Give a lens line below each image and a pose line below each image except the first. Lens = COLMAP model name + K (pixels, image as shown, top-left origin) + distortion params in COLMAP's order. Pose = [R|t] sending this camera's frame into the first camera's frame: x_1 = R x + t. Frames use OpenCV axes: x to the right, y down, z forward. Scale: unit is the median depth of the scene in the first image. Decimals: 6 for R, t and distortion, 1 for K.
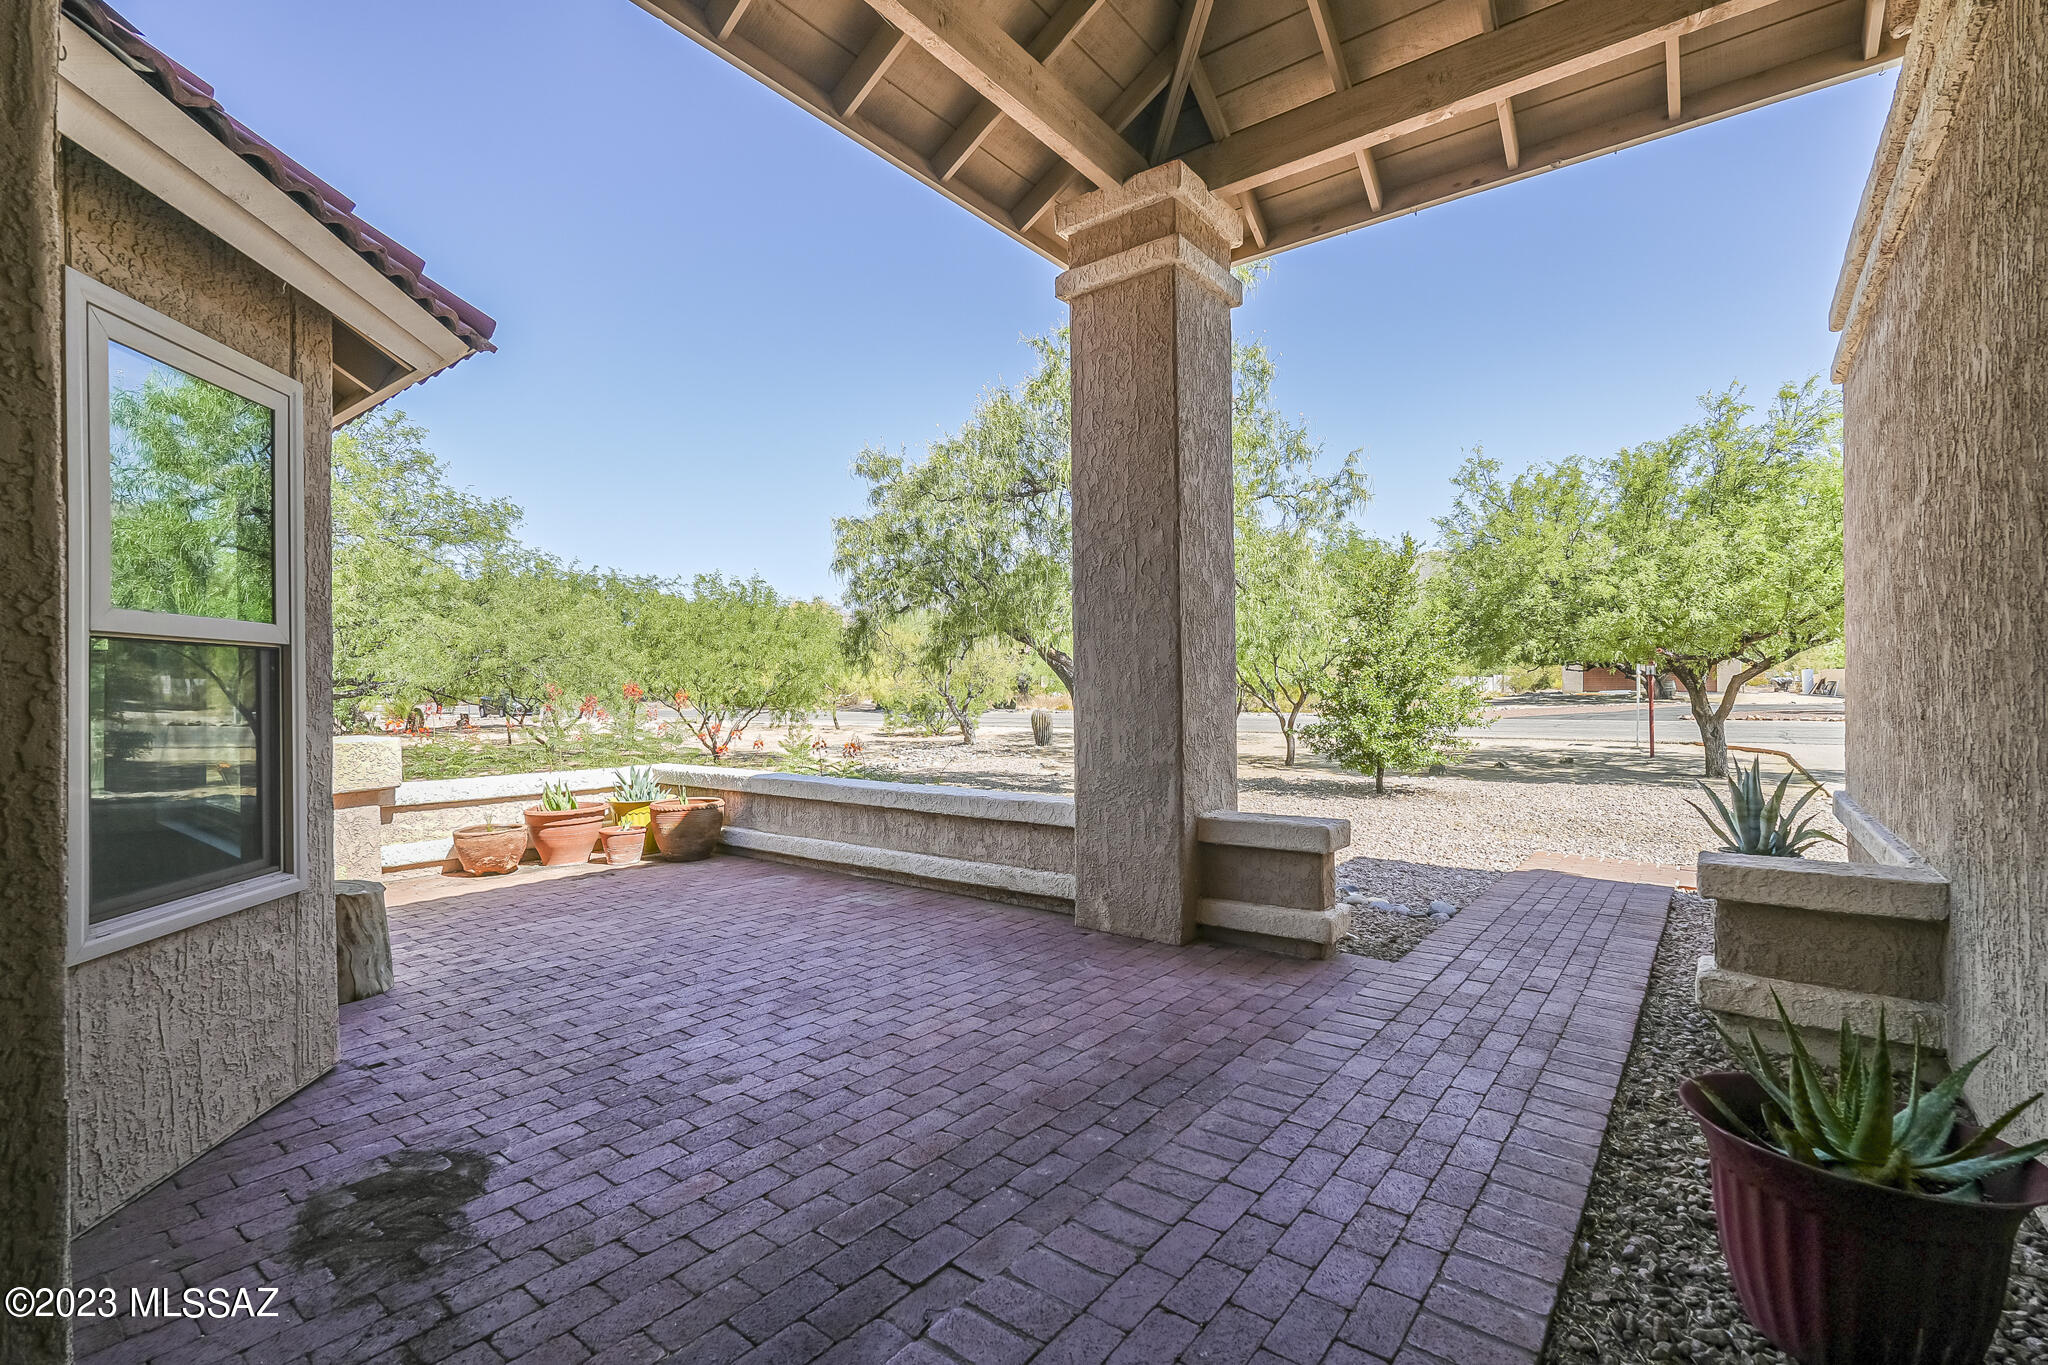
lens RADIAL K [[908.6, 0, 1024.0], [0, 908.6, 682.5], [0, 0, 1]] dist [0.000932, 0.000024]
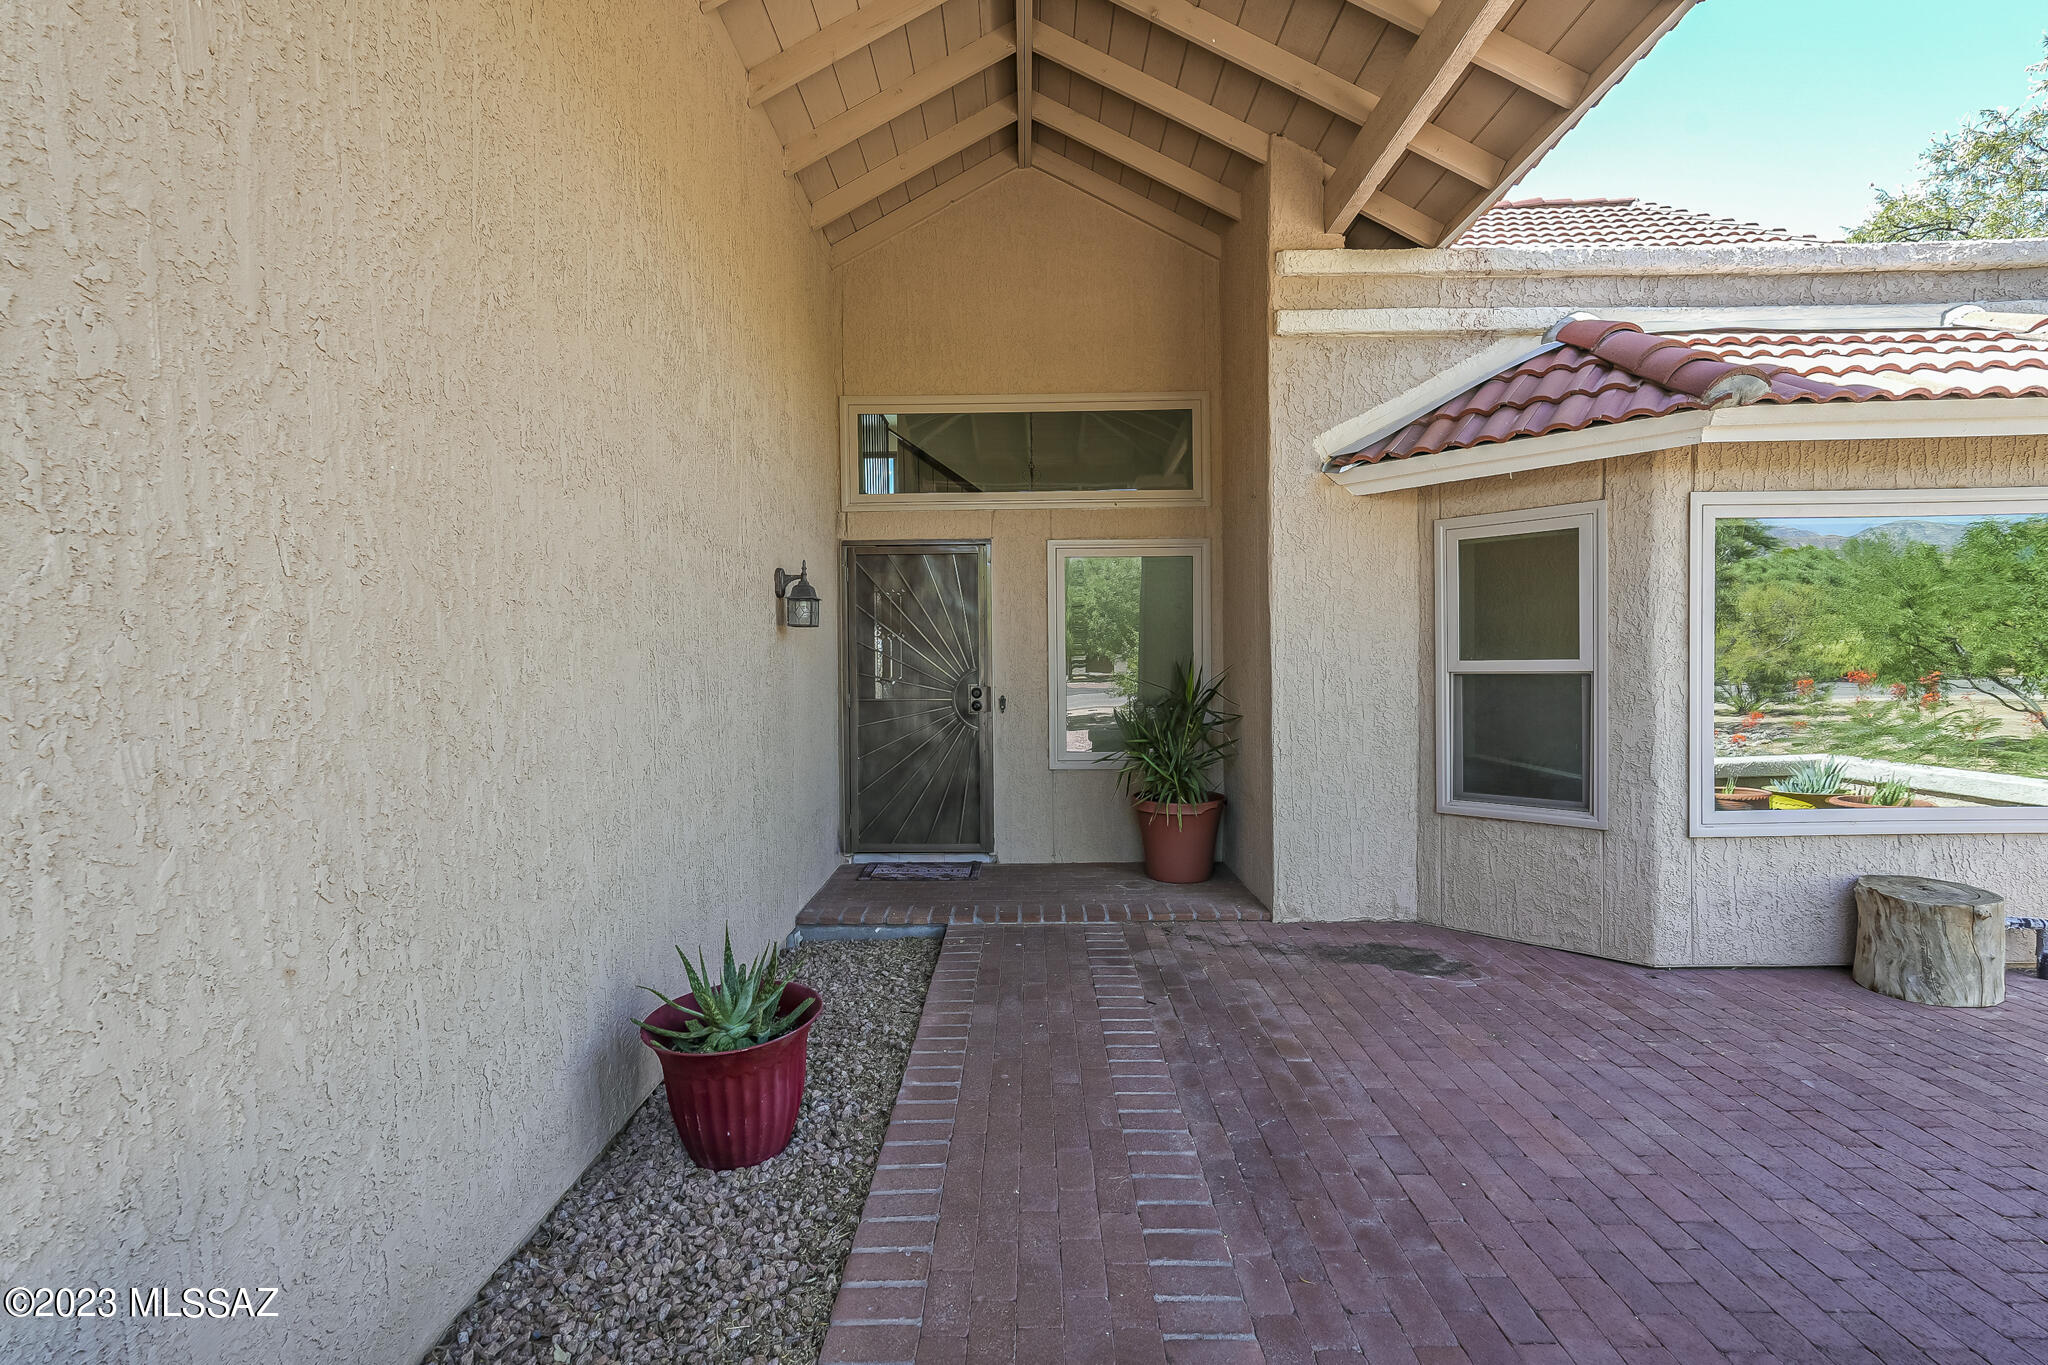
lens RADIAL K [[908.6, 0, 1024.0], [0, 908.6, 682.5], [0, 0, 1]] dist [0.000932, 0.000024]
pose [[-0.789978, 0.027883, -0.612500, 0.997950], [0.020312, 0.999607, 0.019309, -0.077291], [0.612798, 0.002812, -0.790235, 1.750161]]
